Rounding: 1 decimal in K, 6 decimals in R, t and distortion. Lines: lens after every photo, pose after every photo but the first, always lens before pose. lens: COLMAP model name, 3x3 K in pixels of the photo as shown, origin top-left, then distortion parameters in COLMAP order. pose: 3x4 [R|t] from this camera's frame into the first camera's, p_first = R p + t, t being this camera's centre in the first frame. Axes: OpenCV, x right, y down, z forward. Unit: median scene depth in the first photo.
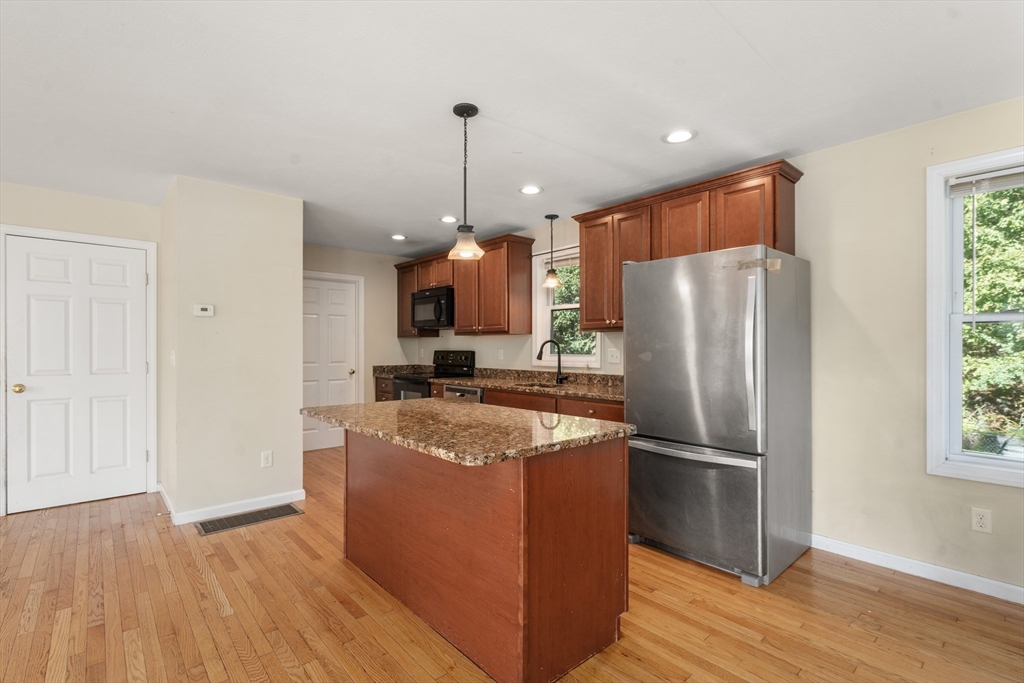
lens RADIAL K [[470.2, 0, 499.6], [0, 470.2, 348.4], [0, 0, 1]] dist [-0.005048, 0.000587]
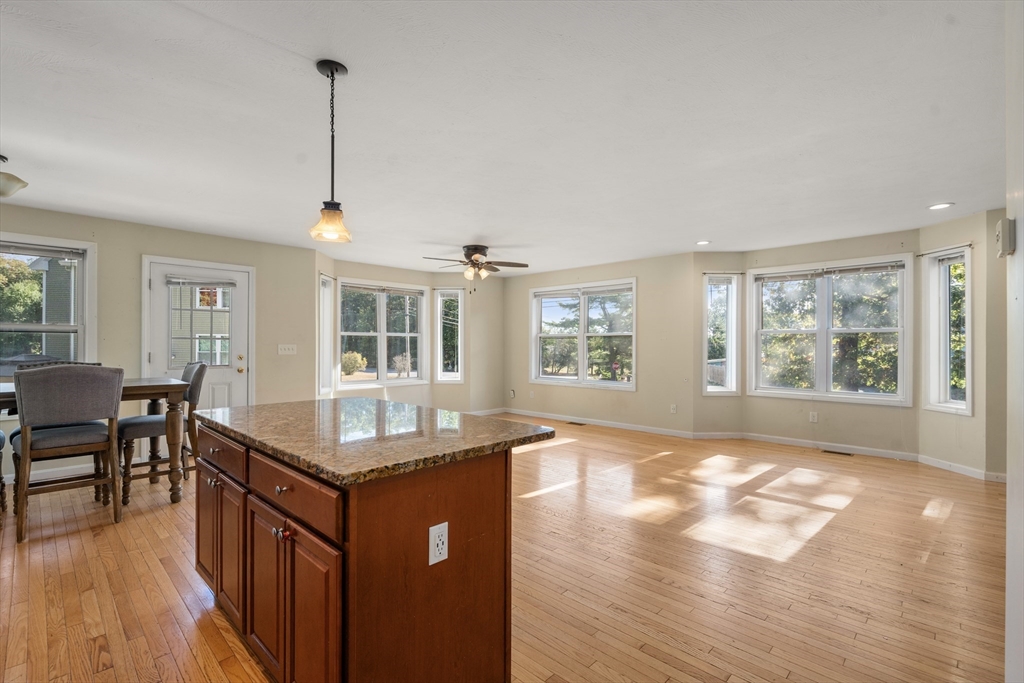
lens RADIAL K [[470.2, 0, 498.5], [0, 470.2, 343.7], [0, 0, 1]] dist [-0.005048, 0.000587]
pose [[-0.997054, -0.003548, -0.076617, -0.211497], [-0.003405, 0.999992, -0.002006, -0.001139], [0.076623, -0.001739, -0.997059, 1.287646]]
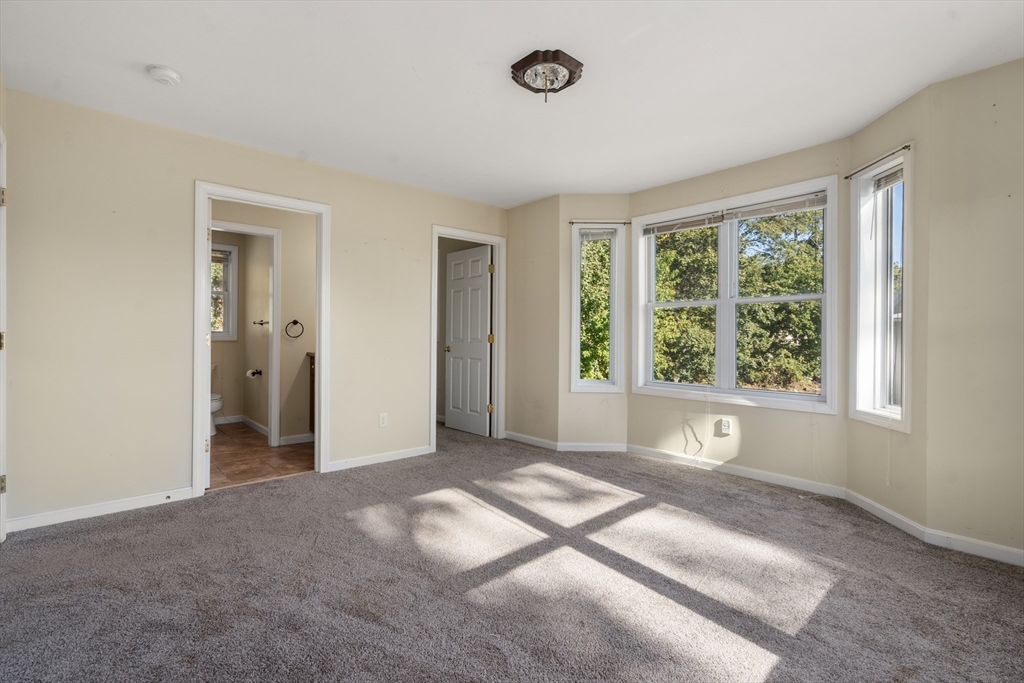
lens RADIAL K [[470.2, 0, 511.9], [0, 470.2, 336.7], [0, 0, 1]] dist [-0.005048, 0.000587]
pose [[-0.031032, -0.009012, 0.999478, -0.943323], [-0.003708, 0.999954, 0.008901, 0.029625], [-0.999512, -0.003429, -0.031064, -0.320005]]
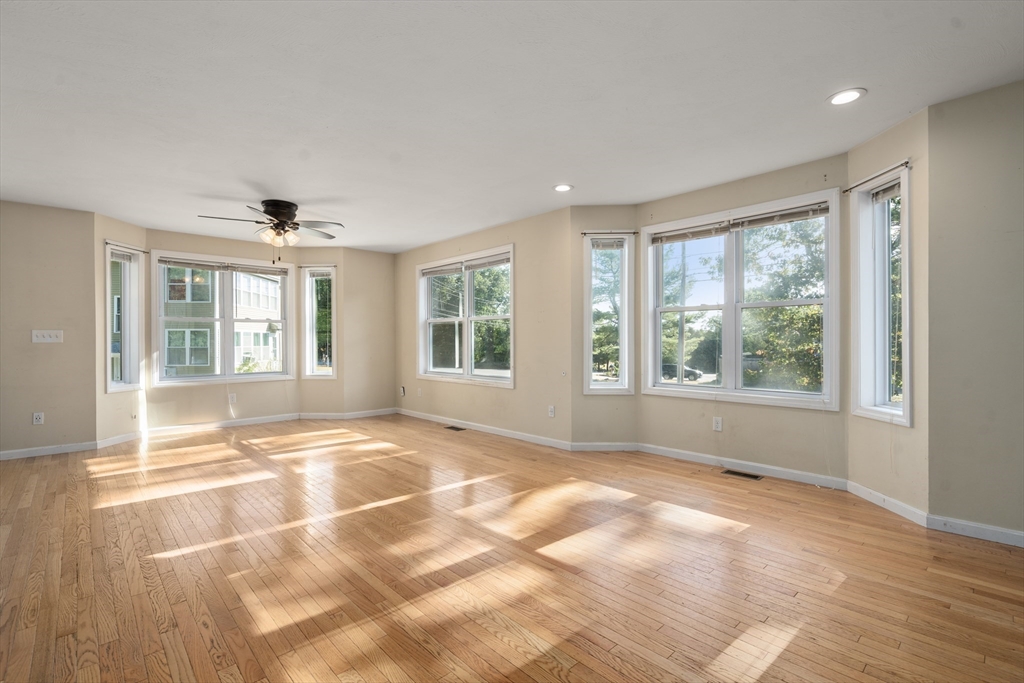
lens RADIAL K [[470.2, 0, 504.4], [0, 470.2, 343.4], [0, 0, 1]] dist [-0.005048, 0.000587]
pose [[-0.999587, 0.002519, -0.028642, -0.839919], [0.002380, 0.999985, 0.004875, 0.034462], [0.028653, 0.004804, -0.999578, 0.931573]]
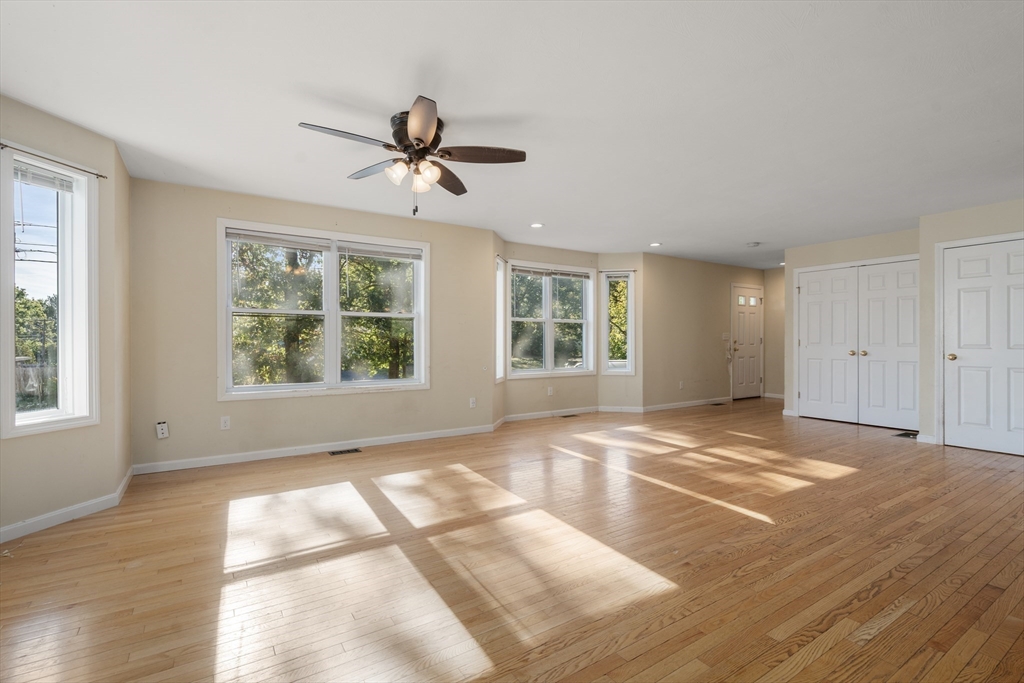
lens RADIAL K [[470.2, 0, 507.9], [0, 470.2, 344.5], [0, 0, 1]] dist [-0.005048, 0.000587]
pose [[-0.140747, 0.006155, -0.990026, 0.537358], [0.001768, 0.999981, 0.005965, 0.036749], [0.990044, -0.000911, -0.140755, -0.115545]]
